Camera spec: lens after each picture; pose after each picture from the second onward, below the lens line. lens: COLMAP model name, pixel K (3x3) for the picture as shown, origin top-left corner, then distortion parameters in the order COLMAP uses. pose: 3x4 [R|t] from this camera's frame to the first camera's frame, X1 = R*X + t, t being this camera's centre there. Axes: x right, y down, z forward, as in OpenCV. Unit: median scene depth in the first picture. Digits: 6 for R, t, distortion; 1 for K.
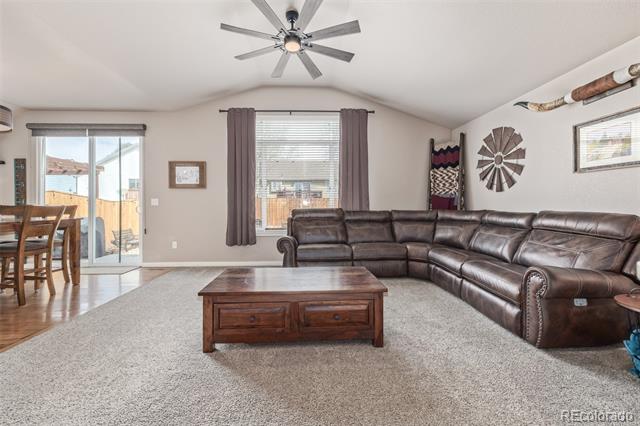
lens RADIAL K [[268.1, 0, 317.6], [0, 268.1, 202.9], [0, 0, 1]] dist [-0.003801, 0.000450]
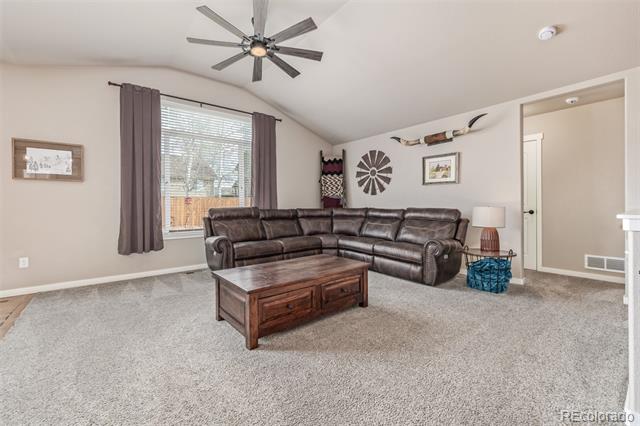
lens RADIAL K [[268.1, 0, 310.9], [0, 268.1, 204.8], [0, 0, 1]] dist [-0.003801, 0.000450]
pose [[0.811588, -0.000340, 0.584230, -0.388587], [-0.005516, 0.999951, 0.008244, 0.000976], [-0.584204, -0.009913, 0.811547, 0.023943]]
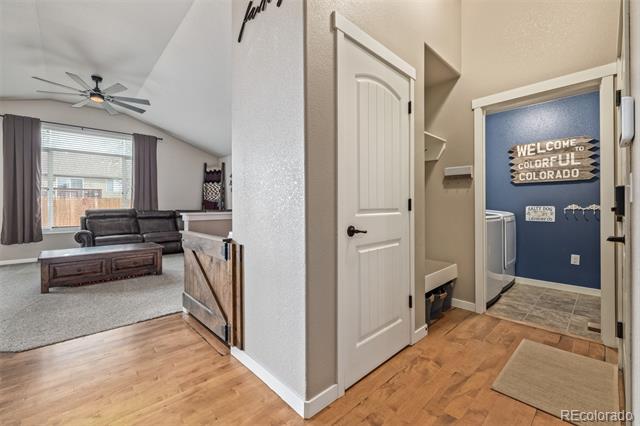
lens RADIAL K [[268.1, 0, 317.5], [0, 268.1, 206.1], [0, 0, 1]] dist [-0.003801, 0.000450]
pose [[0.758685, 0.002149, 0.651454, -0.094674], [-0.009385, 0.999927, 0.007632, -0.013265], [-0.651390, -0.011904, 0.758650, -0.666578]]
